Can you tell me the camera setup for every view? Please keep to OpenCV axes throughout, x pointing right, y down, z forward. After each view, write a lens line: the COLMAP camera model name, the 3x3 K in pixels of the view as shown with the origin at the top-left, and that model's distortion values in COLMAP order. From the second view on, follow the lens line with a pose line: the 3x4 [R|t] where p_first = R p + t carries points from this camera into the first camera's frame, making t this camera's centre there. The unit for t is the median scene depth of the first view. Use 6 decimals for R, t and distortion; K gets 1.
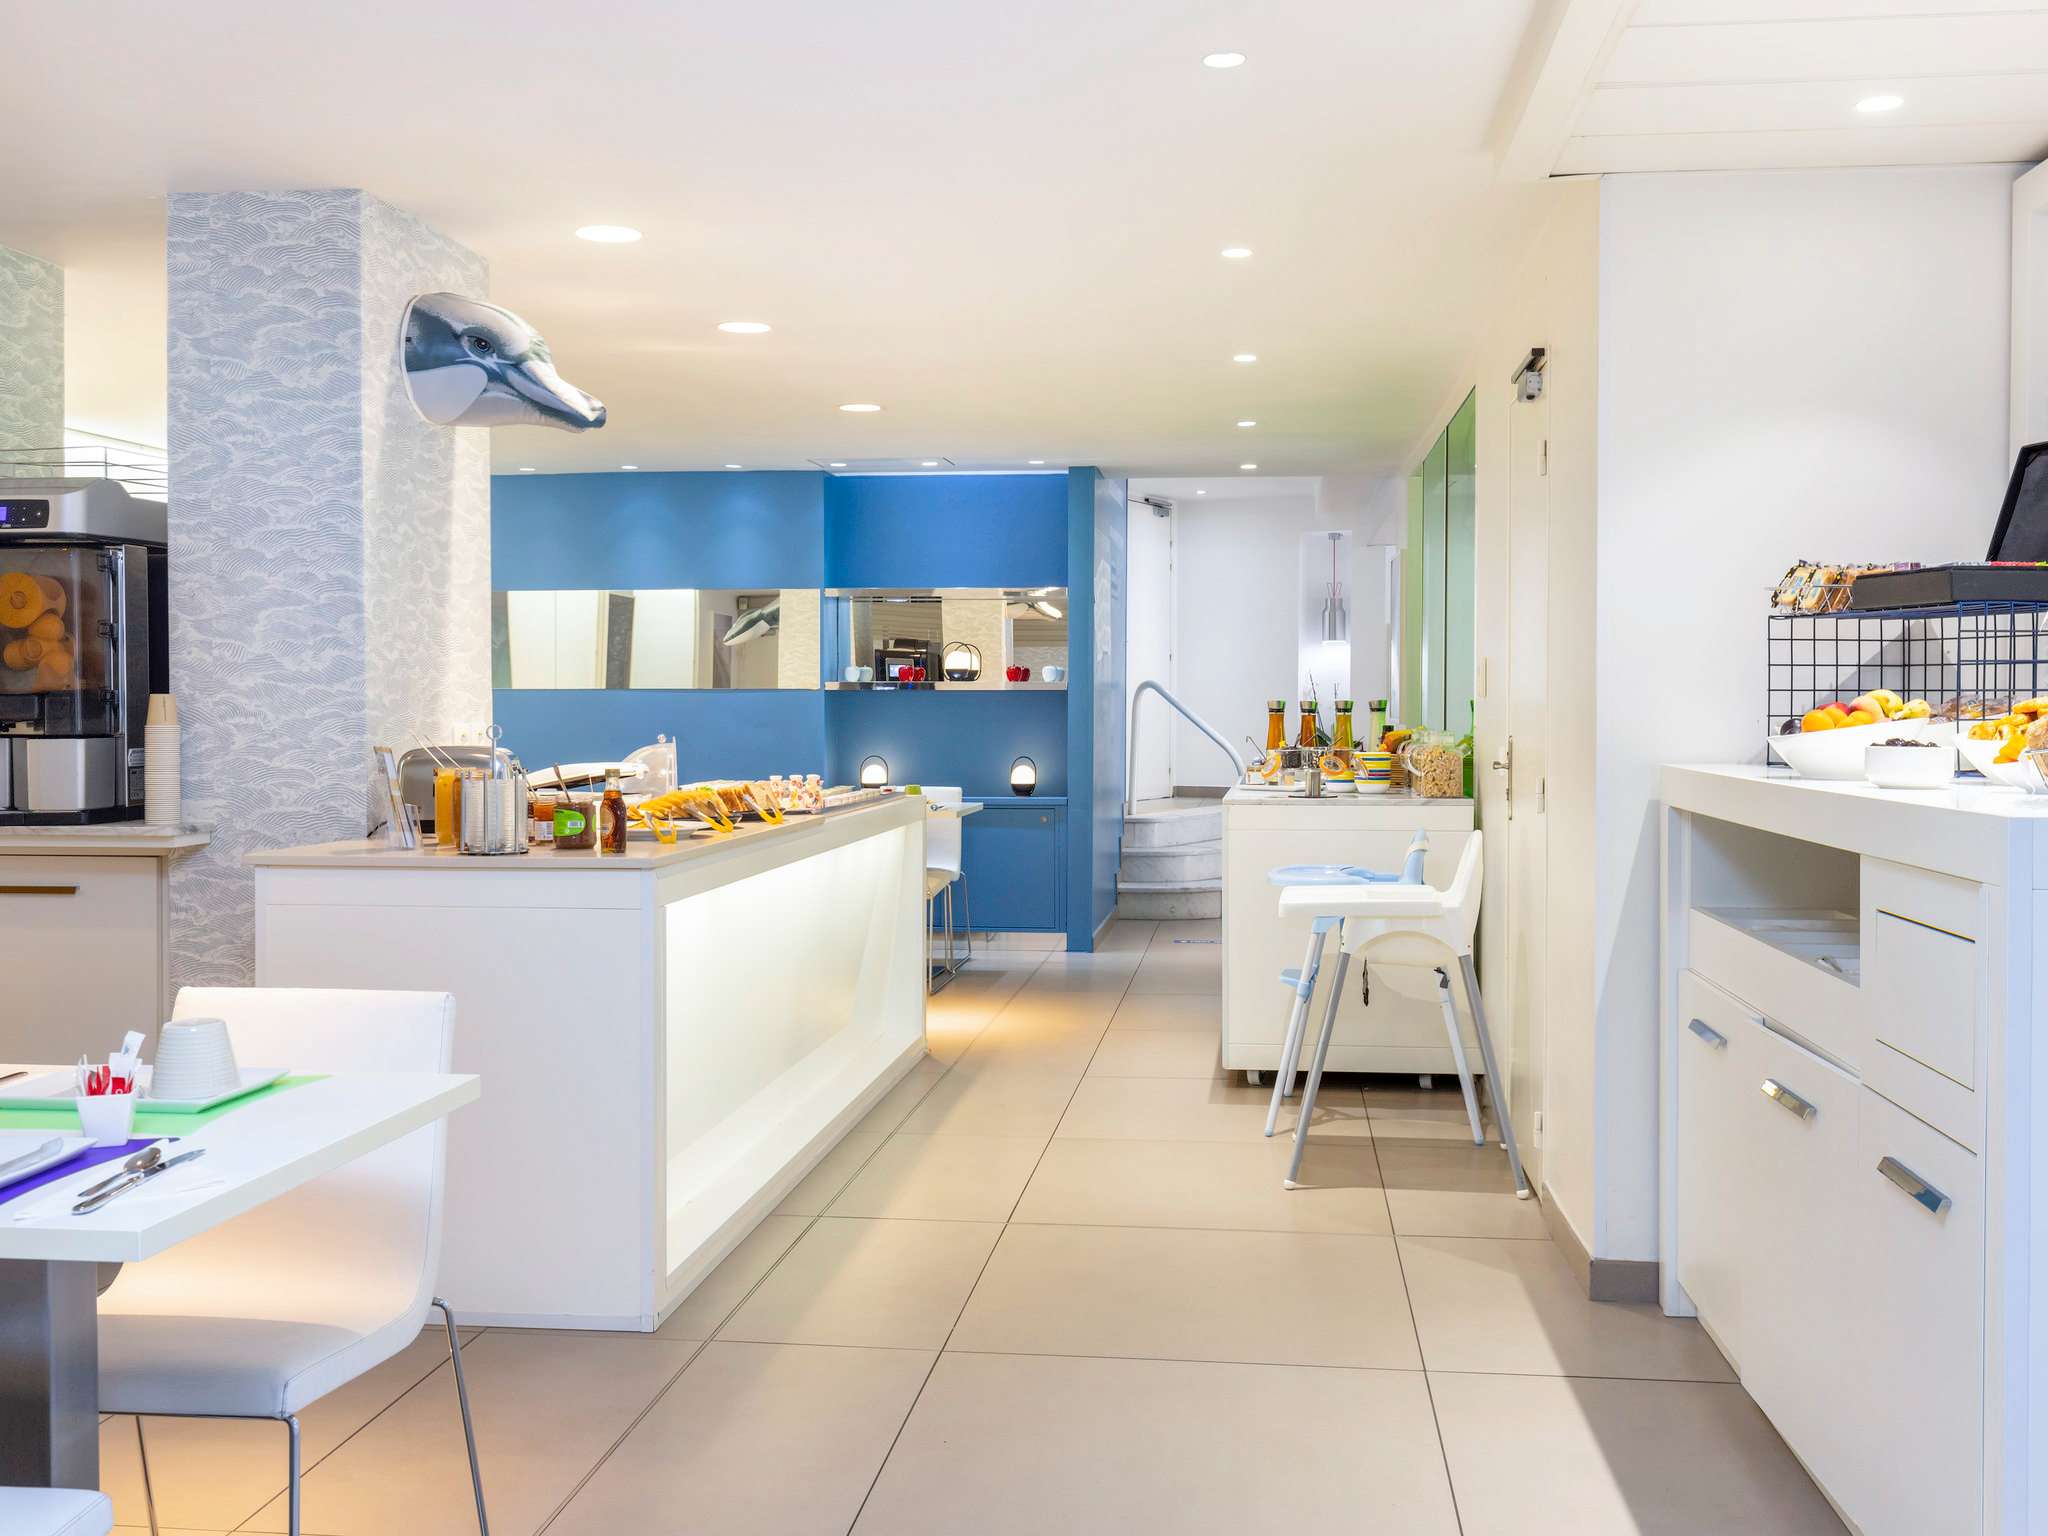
lens RADIAL K [[1966.1, 0, 1025.5], [0, 1966.1, 767.1], [0, 0, 1]] dist [0.016882, 0.000000]
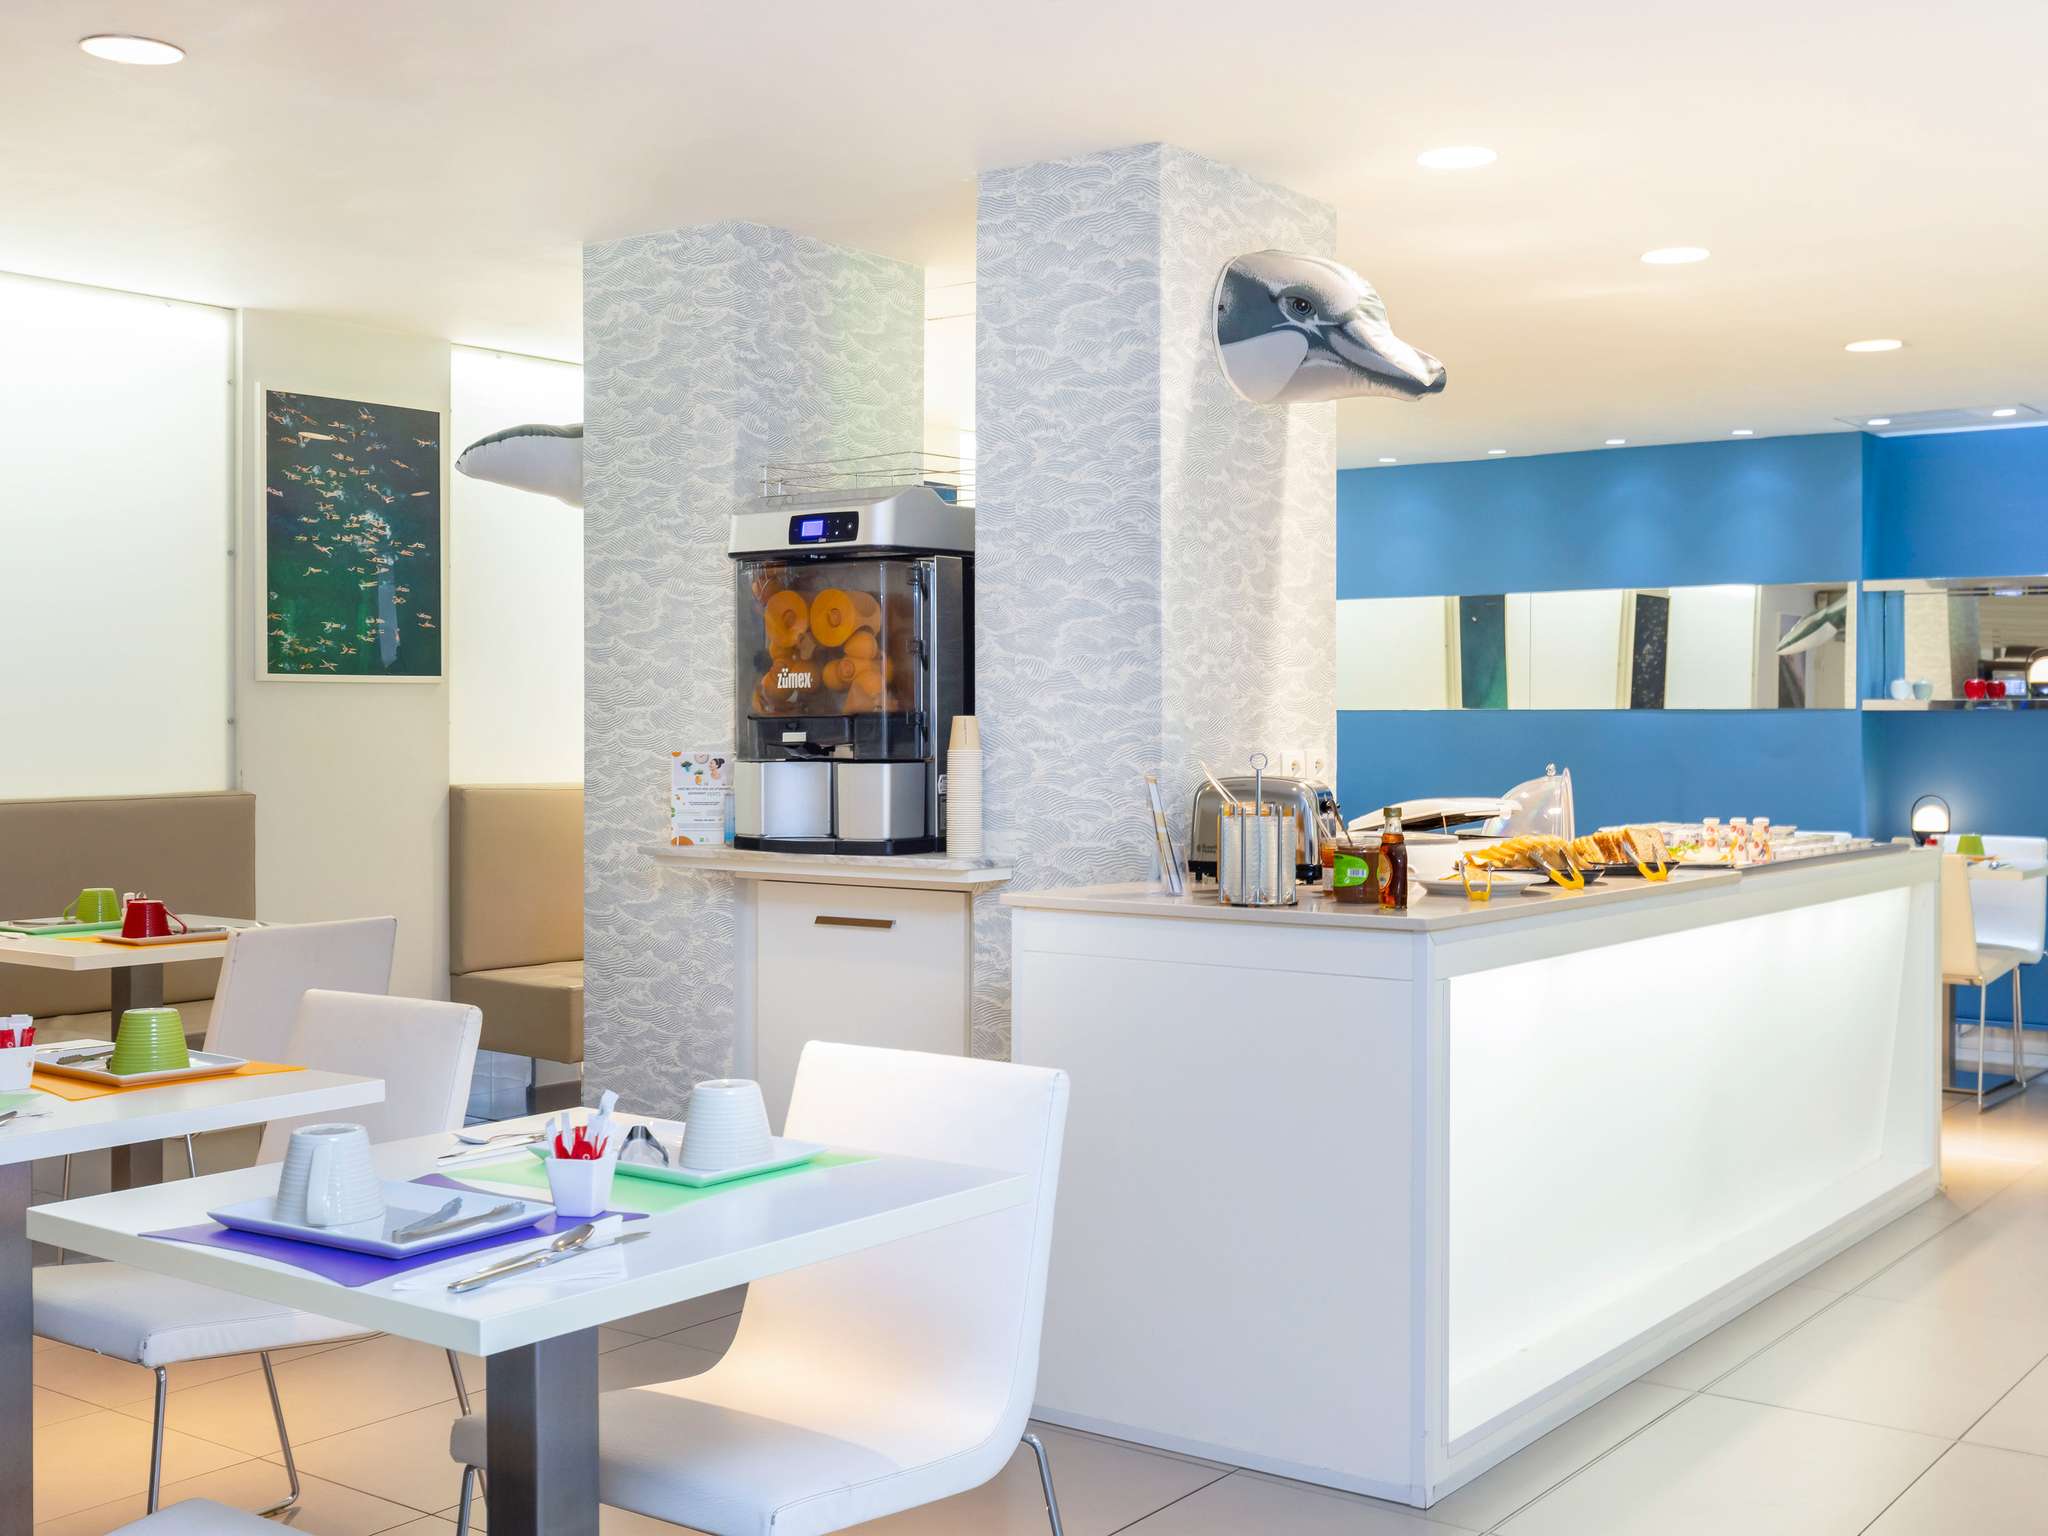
lens RADIAL K [[2259.7, 0, 1025.3], [0, 2259.7, 760.0], [0, 0, 1]] dist [0.016311, 0.000000]
pose [[0.867064, 0.009790, -0.498100, 0.110278], [-0.018235, 0.999761, -0.012092, -0.004008], [0.497862, 0.019568, 0.867035, 0.096664]]
